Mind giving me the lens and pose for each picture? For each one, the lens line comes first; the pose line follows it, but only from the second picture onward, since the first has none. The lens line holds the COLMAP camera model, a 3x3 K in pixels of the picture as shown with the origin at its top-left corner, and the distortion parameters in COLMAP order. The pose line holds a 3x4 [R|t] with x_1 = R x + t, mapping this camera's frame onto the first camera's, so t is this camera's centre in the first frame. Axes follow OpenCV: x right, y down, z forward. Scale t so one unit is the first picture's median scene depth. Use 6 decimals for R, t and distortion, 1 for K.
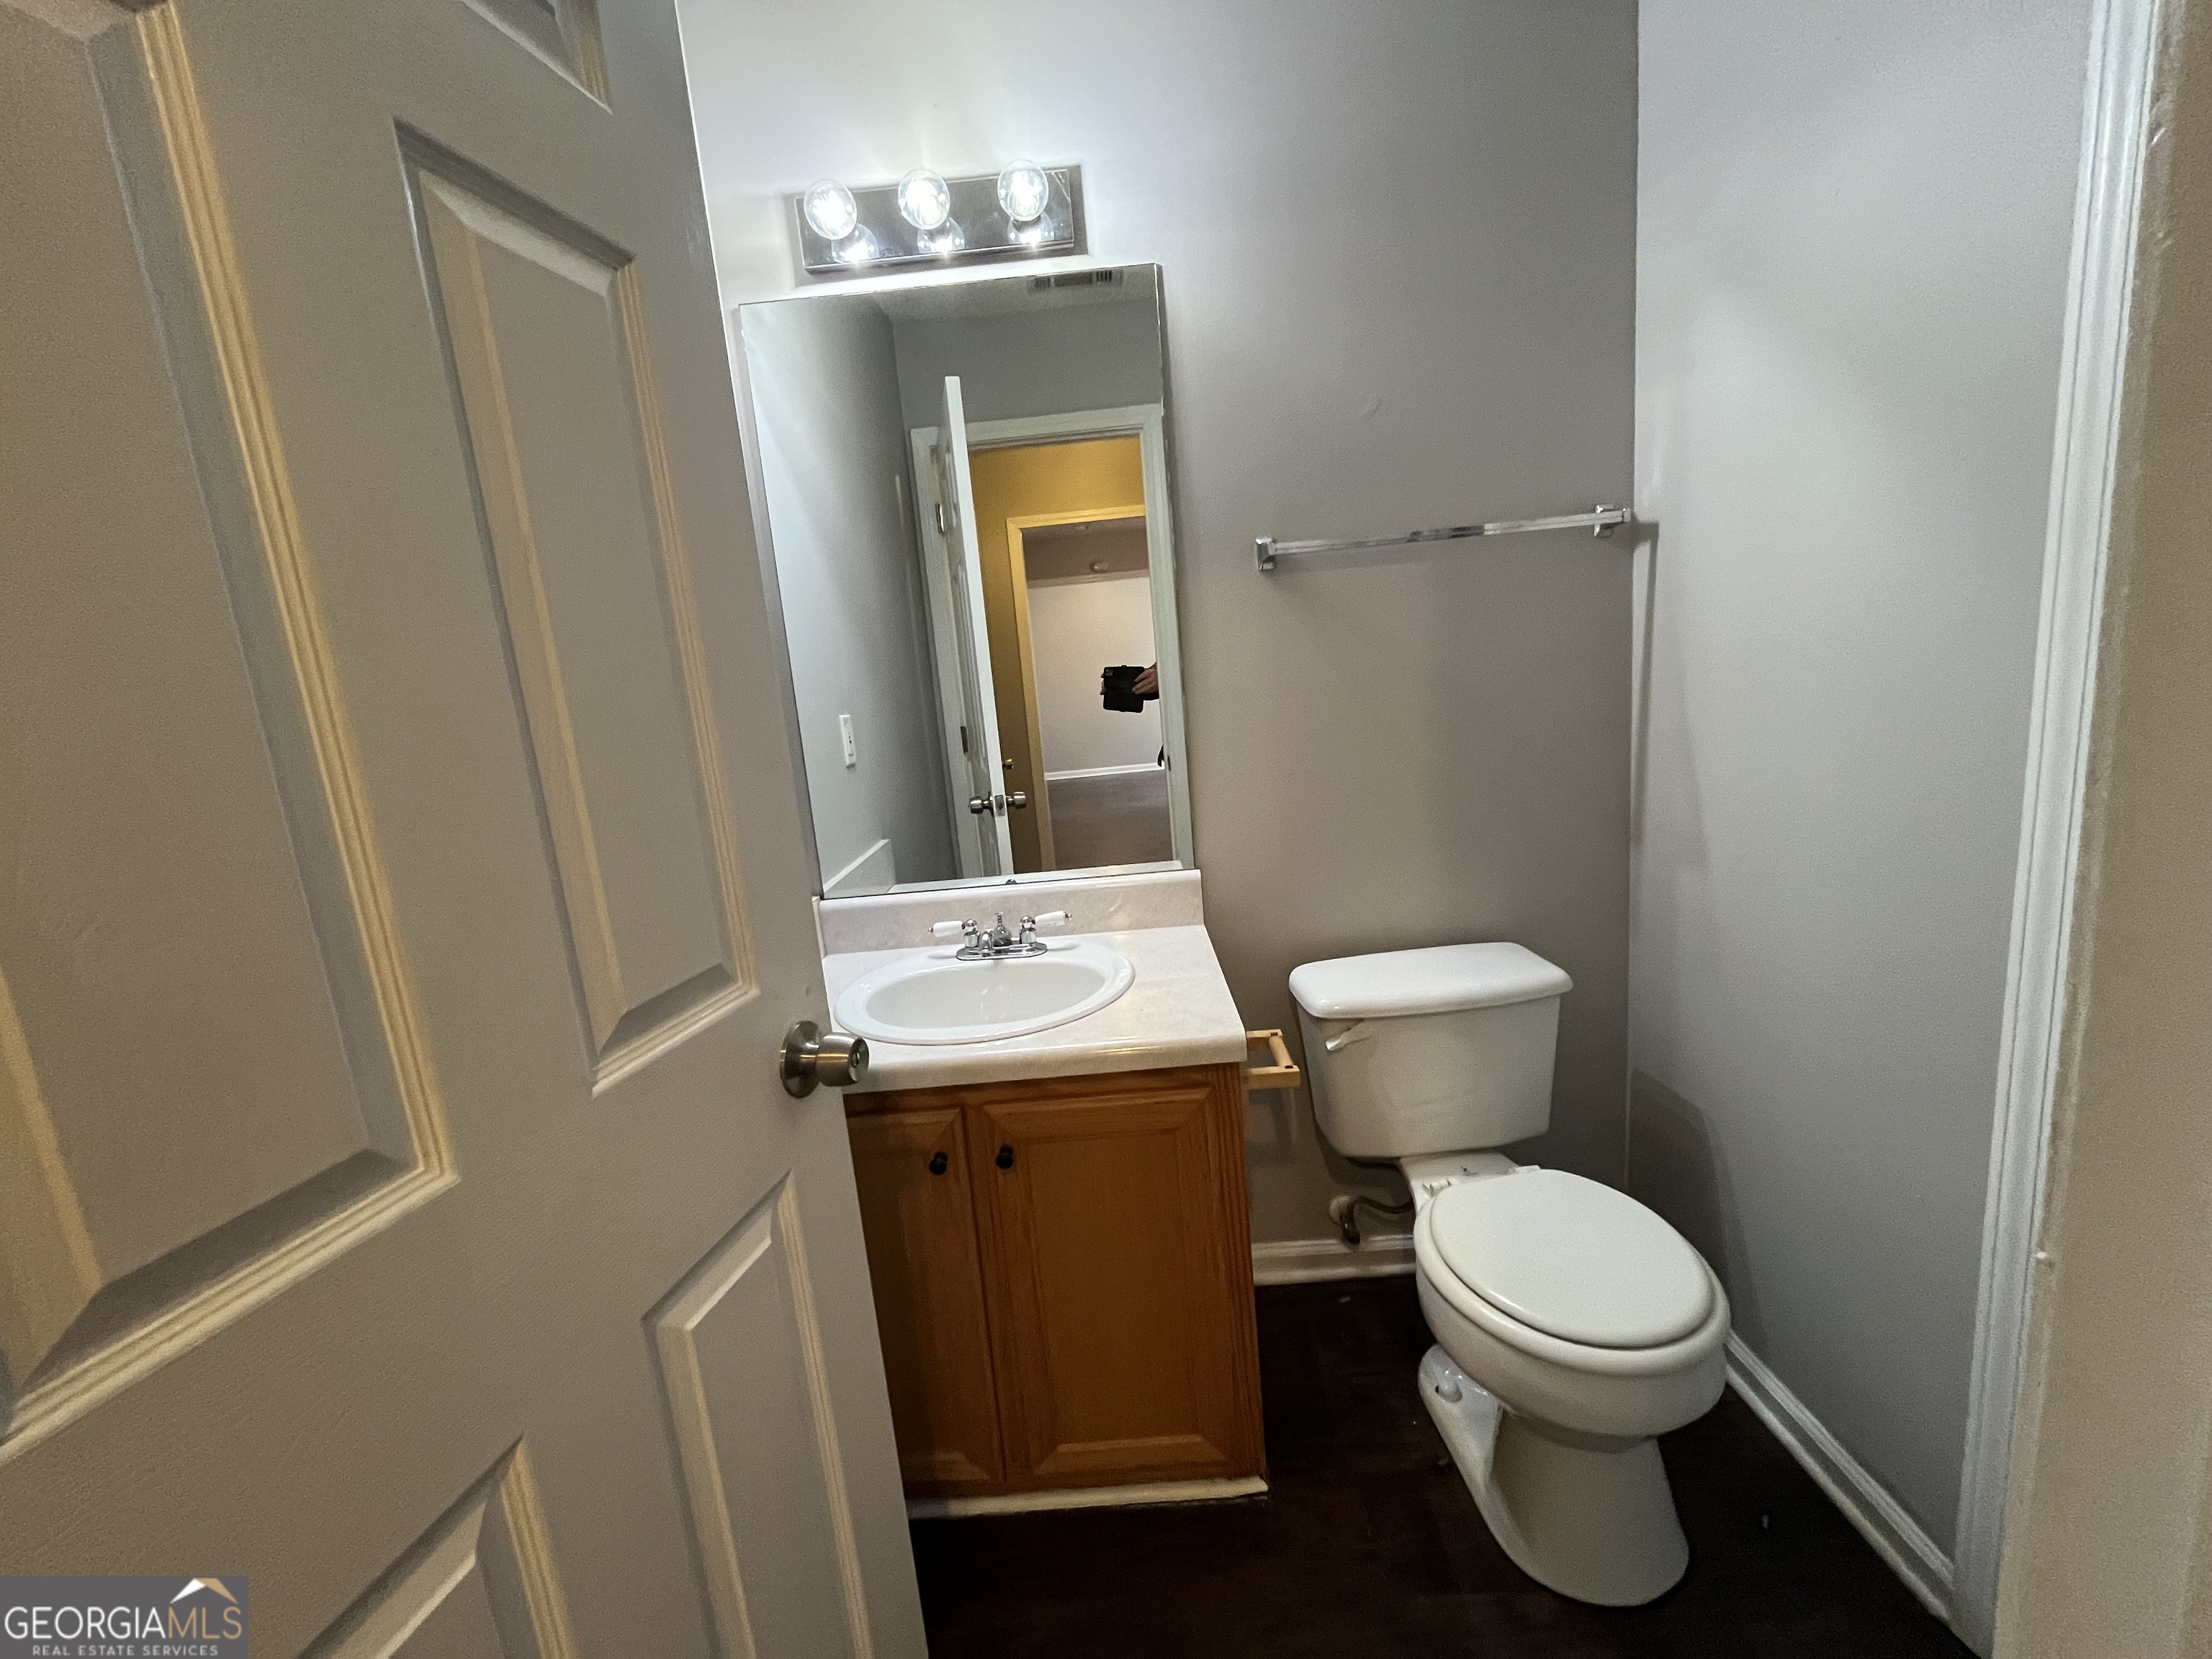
lens RADIAL K [[893.3, 0, 1098.7], [0, 893.3, 829.9], [0, 0, 1]] dist [-0.002917, -0.000052]
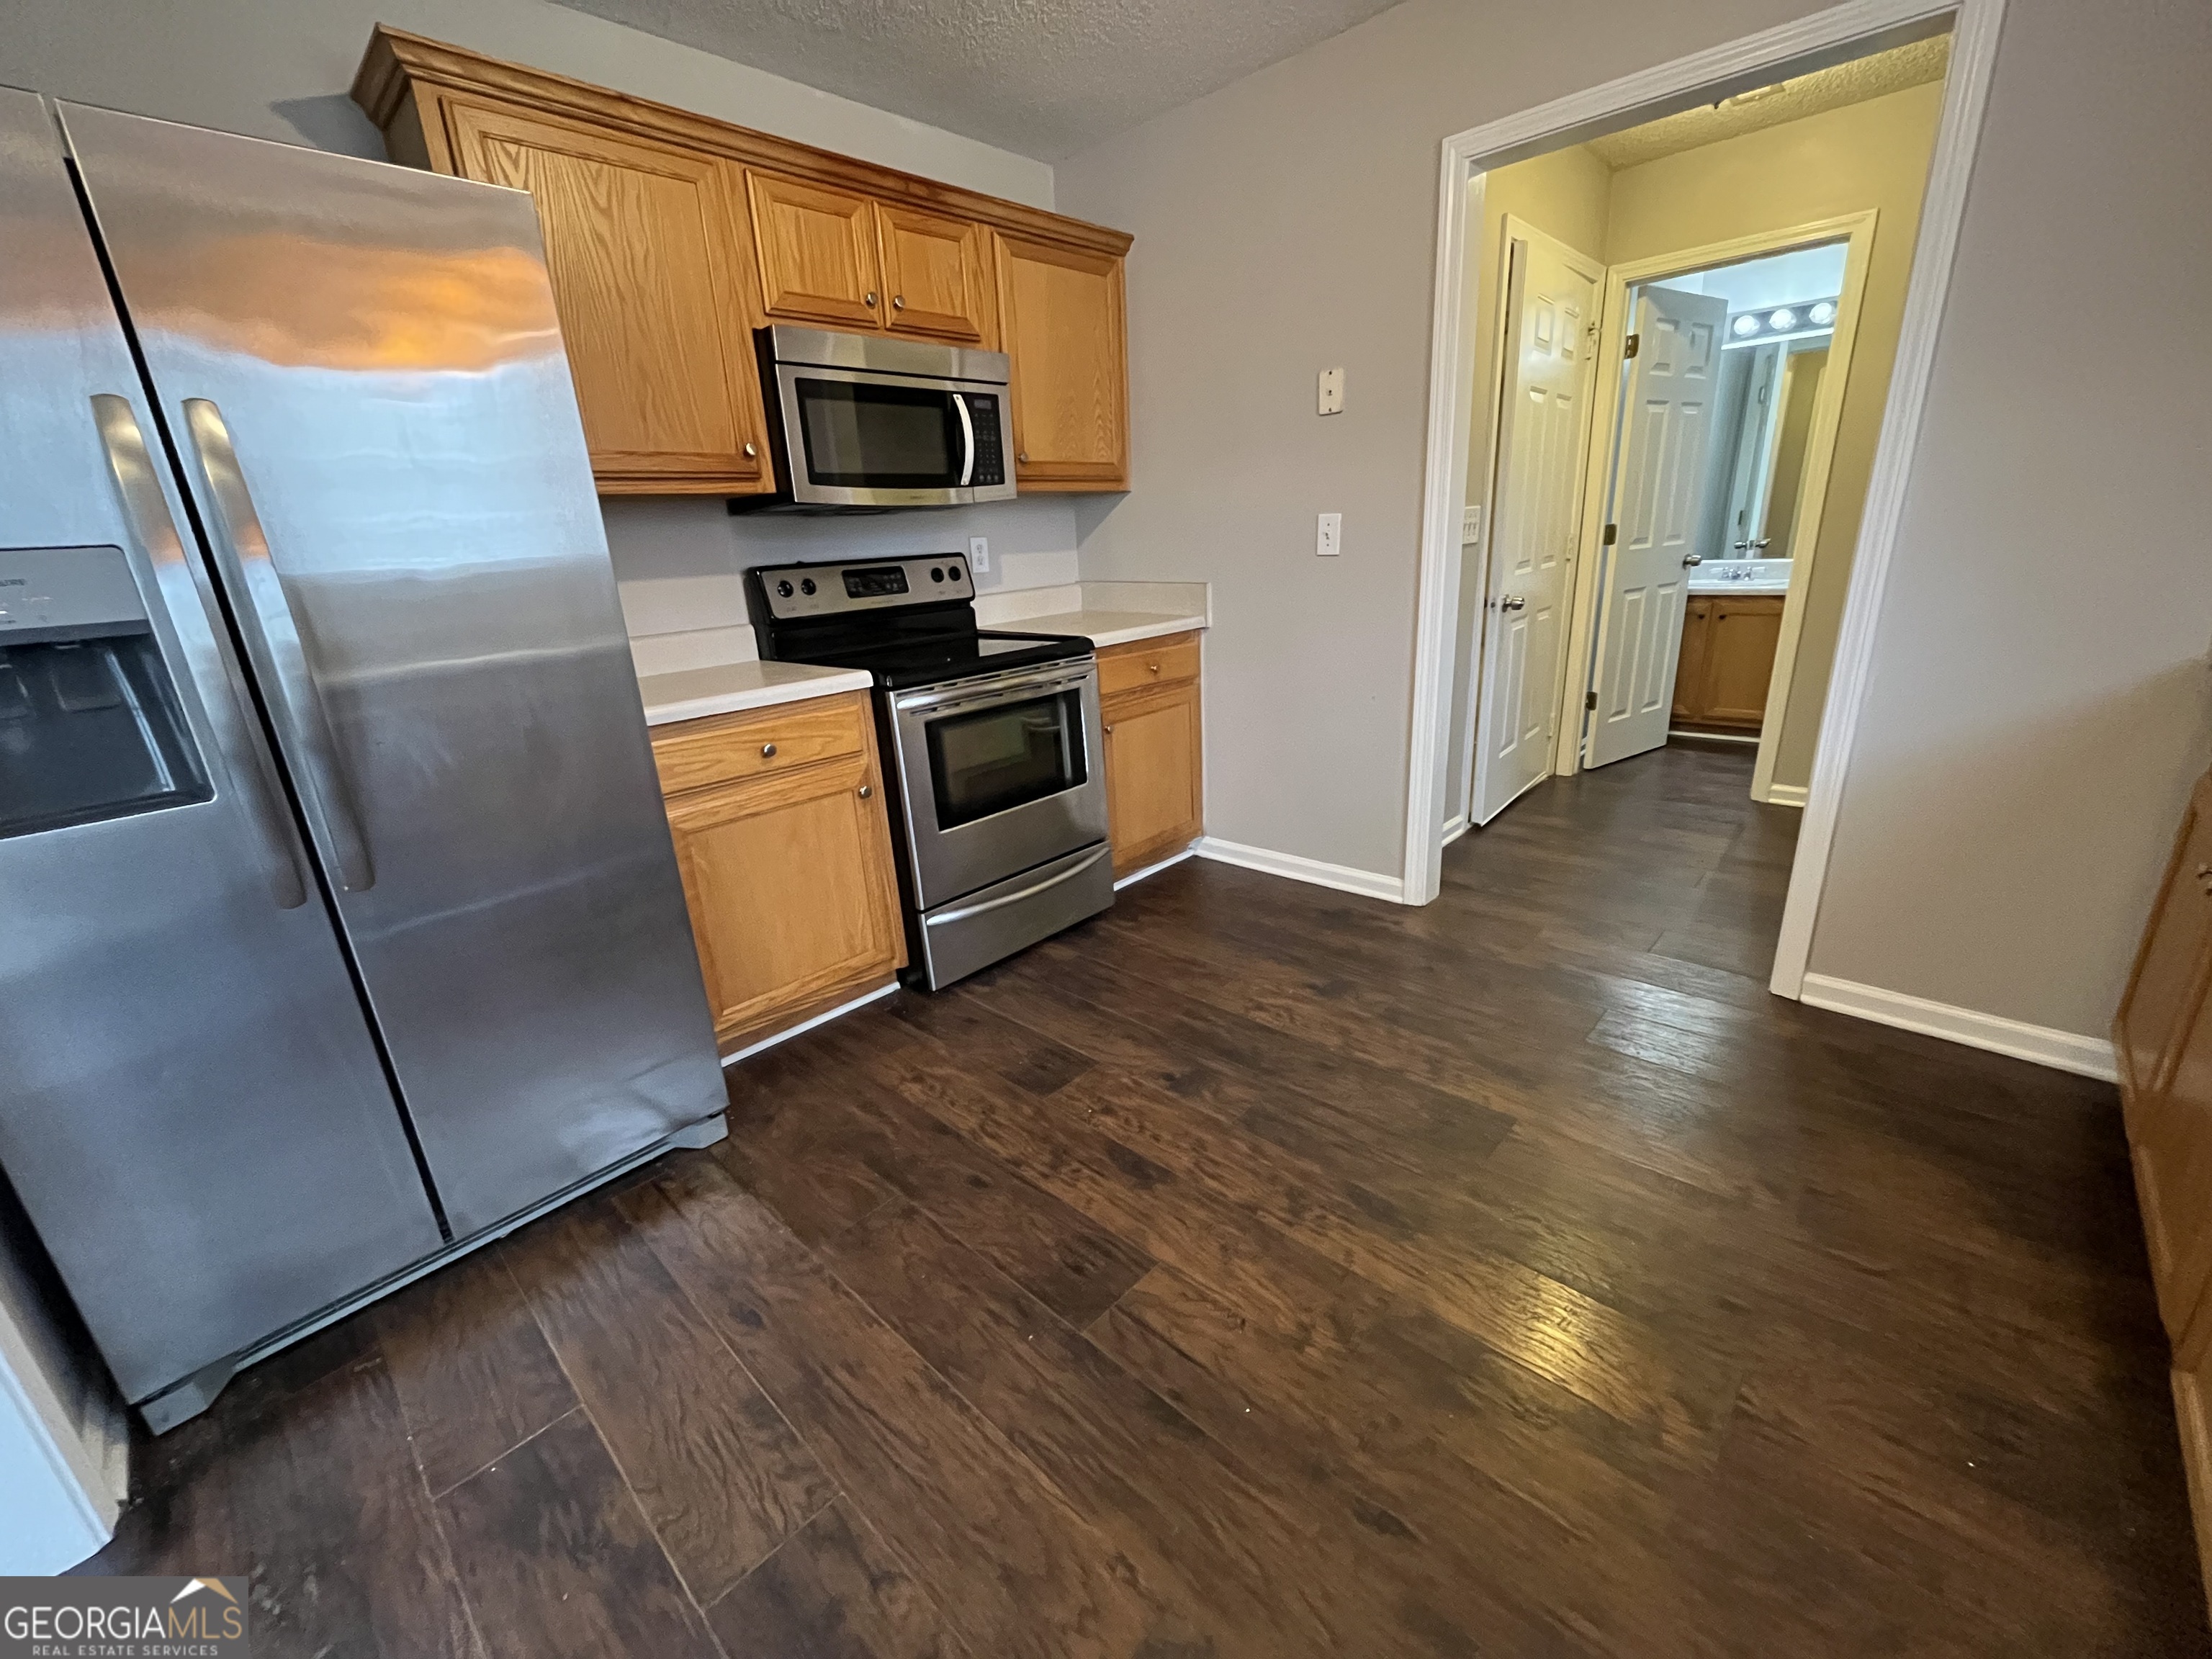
lens RADIAL K [[893.3, 0, 1100.6], [0, 893.3, 834.1], [0, 0, 1]] dist [-0.002917, -0.000052]
pose [[0.732264, 0.261428, -0.628844, 0.443353], [-0.128019, 0.959764, 0.249927, 0.490567], [0.668880, -0.102509, 0.736269, -2.755733]]
